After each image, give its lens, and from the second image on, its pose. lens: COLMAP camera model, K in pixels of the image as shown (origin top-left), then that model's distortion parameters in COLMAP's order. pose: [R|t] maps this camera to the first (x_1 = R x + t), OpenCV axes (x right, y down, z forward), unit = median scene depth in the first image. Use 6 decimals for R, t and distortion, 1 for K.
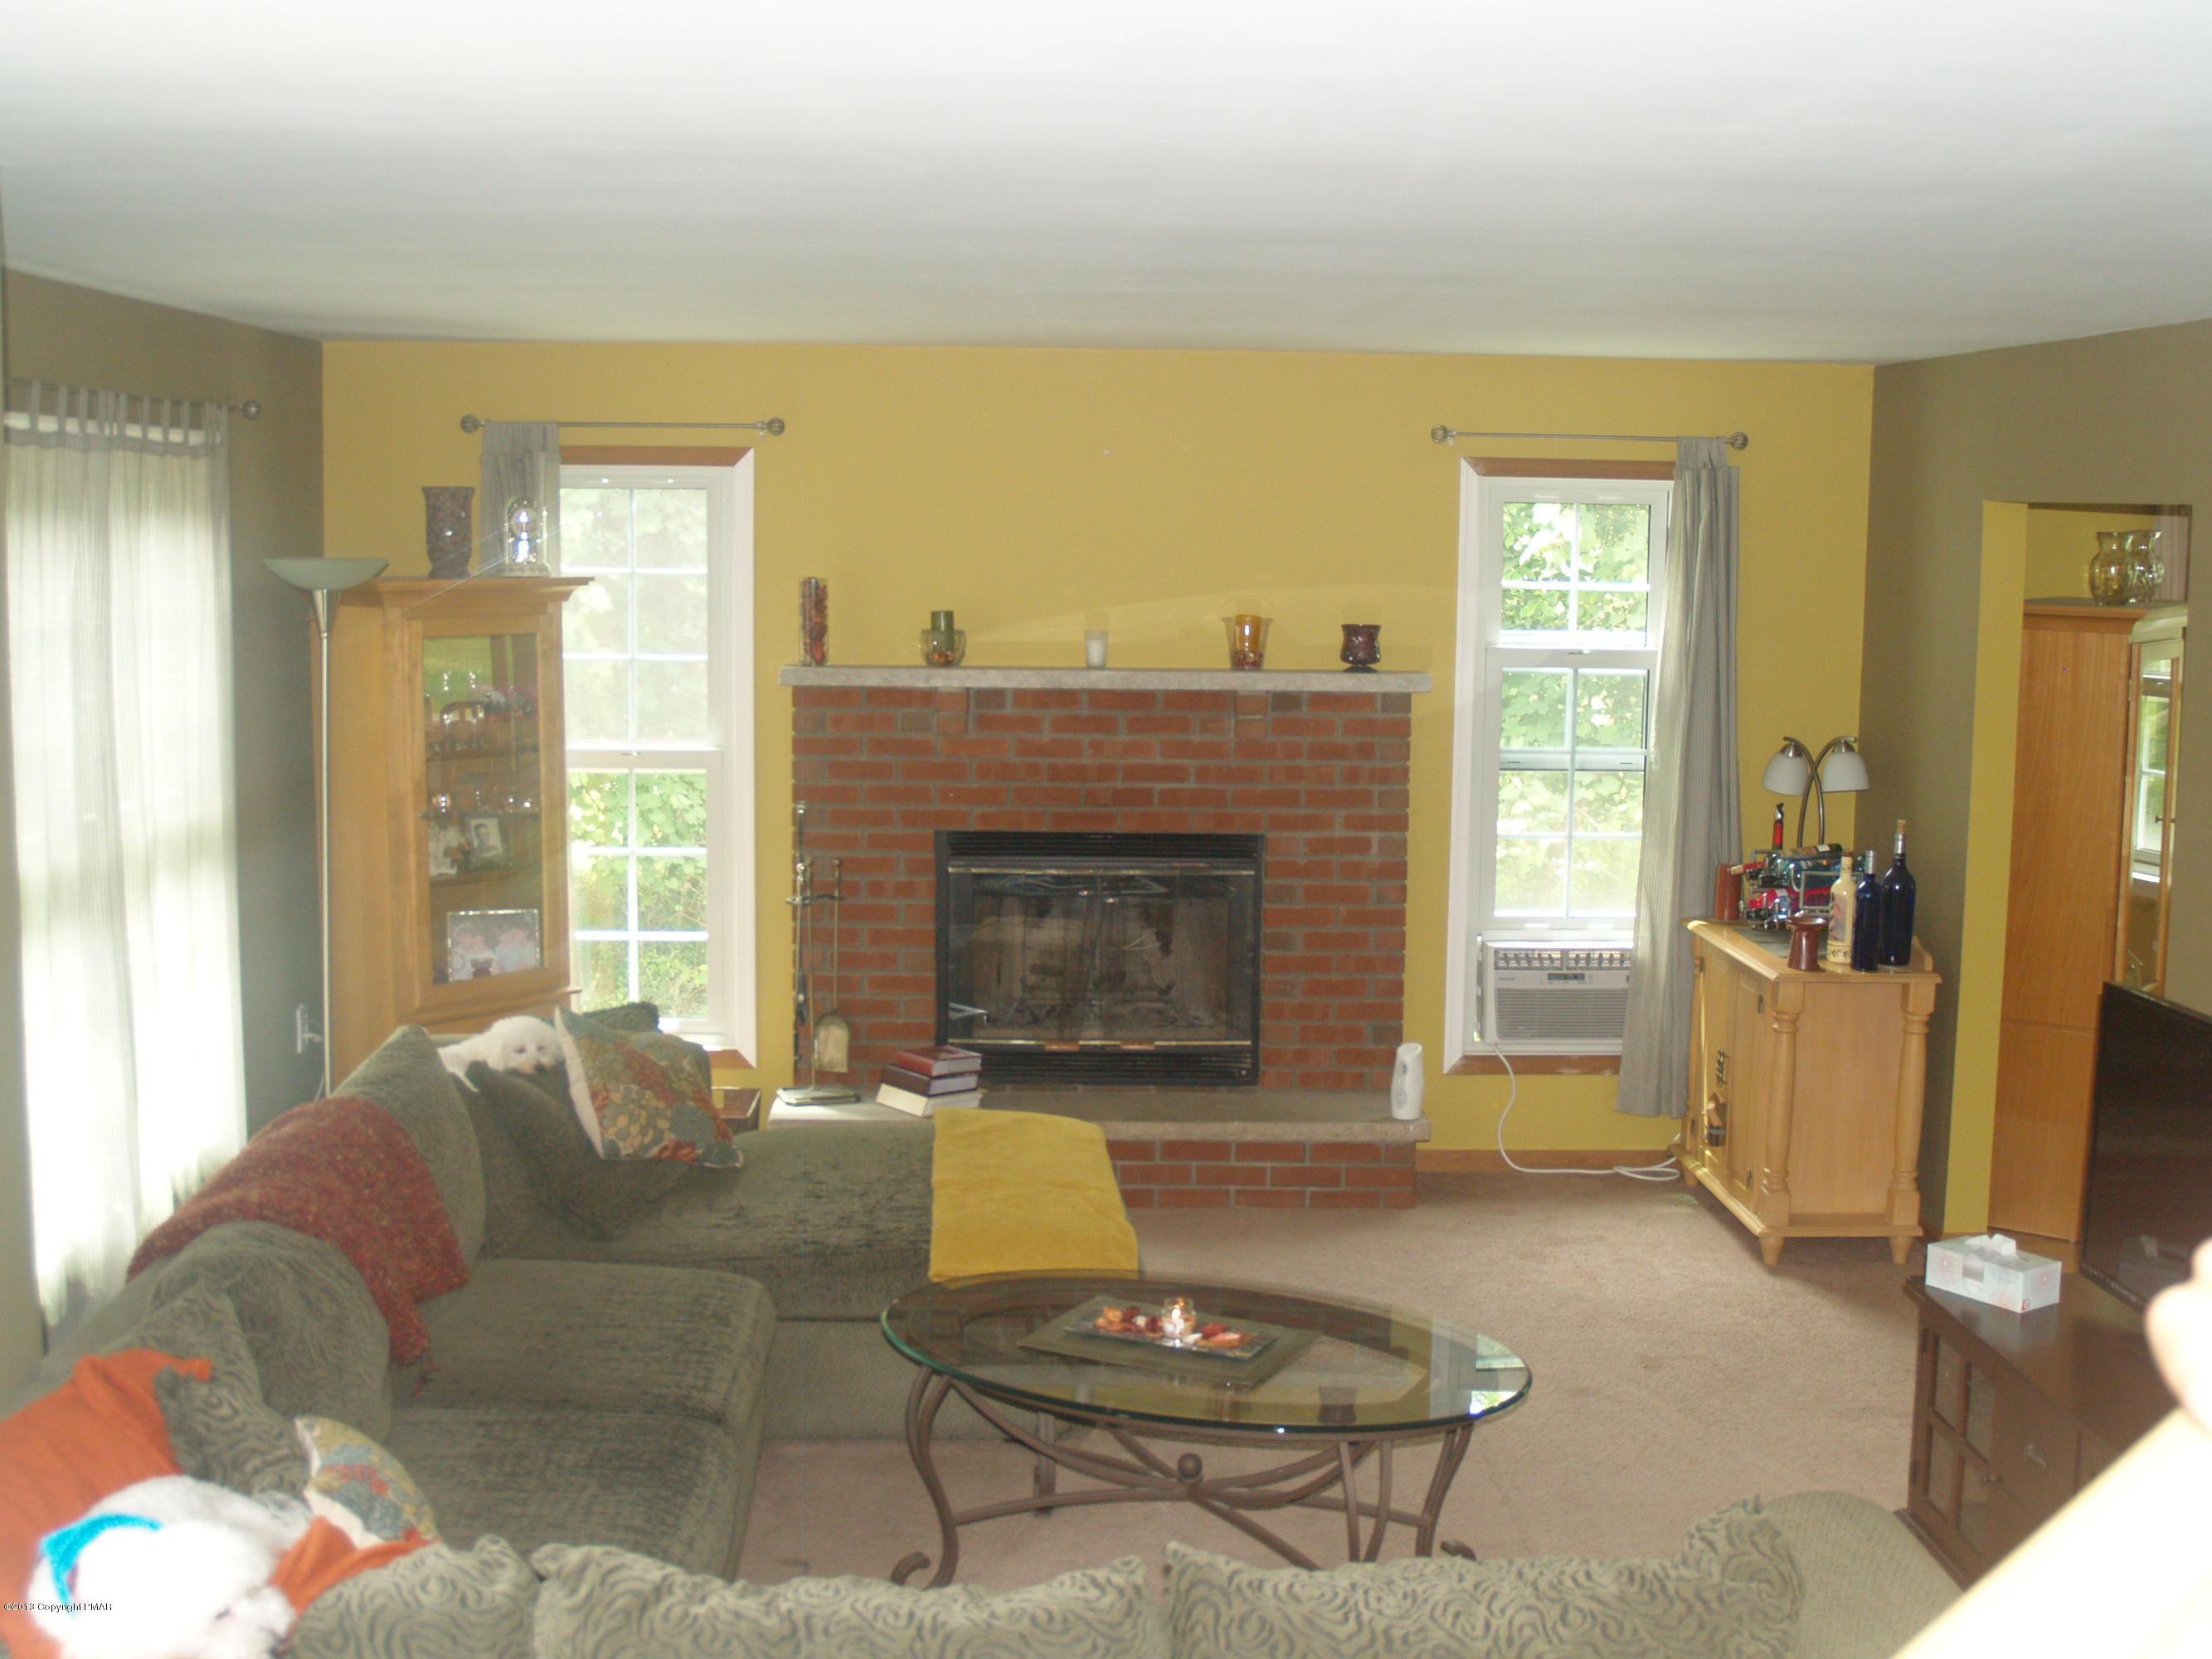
lens RADIAL K [[2472.3, 0, 1106.4], [0, 2472.3, 799.8], [0, 0, 1]] dist [-0.143602, 0.251331]
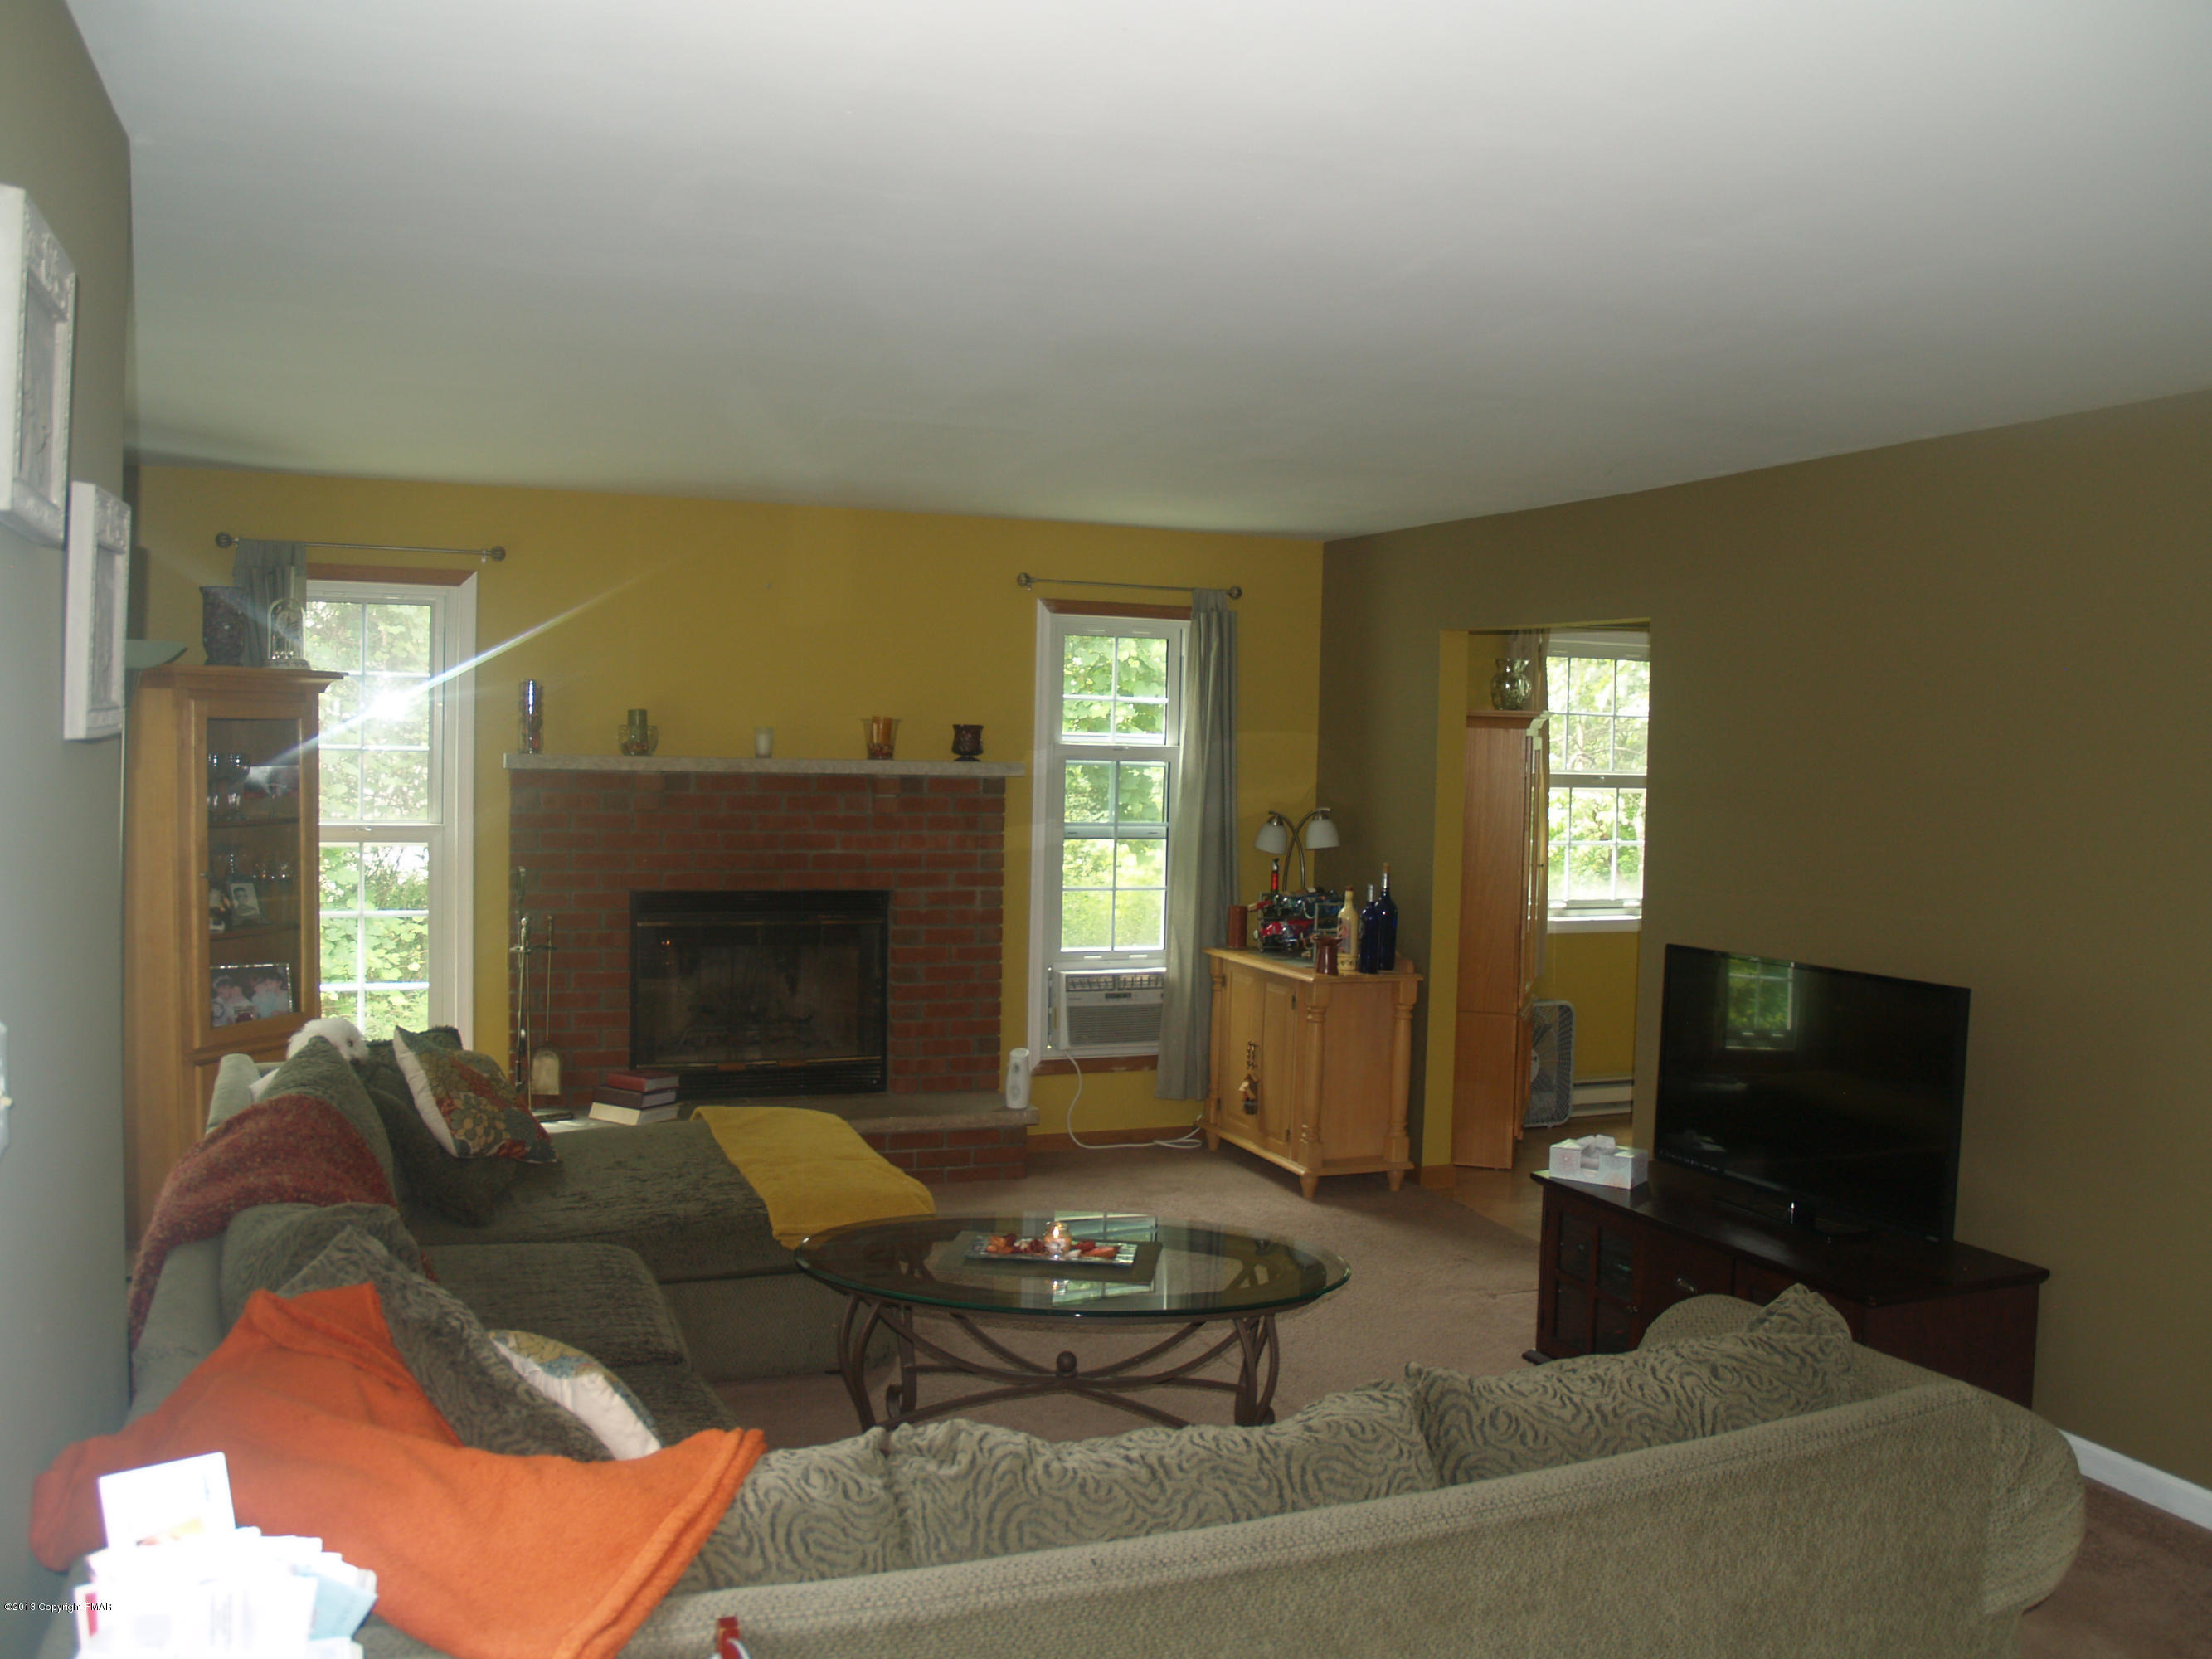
lens RADIAL K [[1821.4, 0, 1103.6], [0, 1821.4, 819.8], [0, 0, 1]] dist [-0.127219, 0.077350]
pose [[0.941189, -0.005103, 0.337841, -0.151241], [0.026151, 0.997987, -0.057779, 0.035209], [-0.336866, 0.063216, 0.939428, 0.089450]]
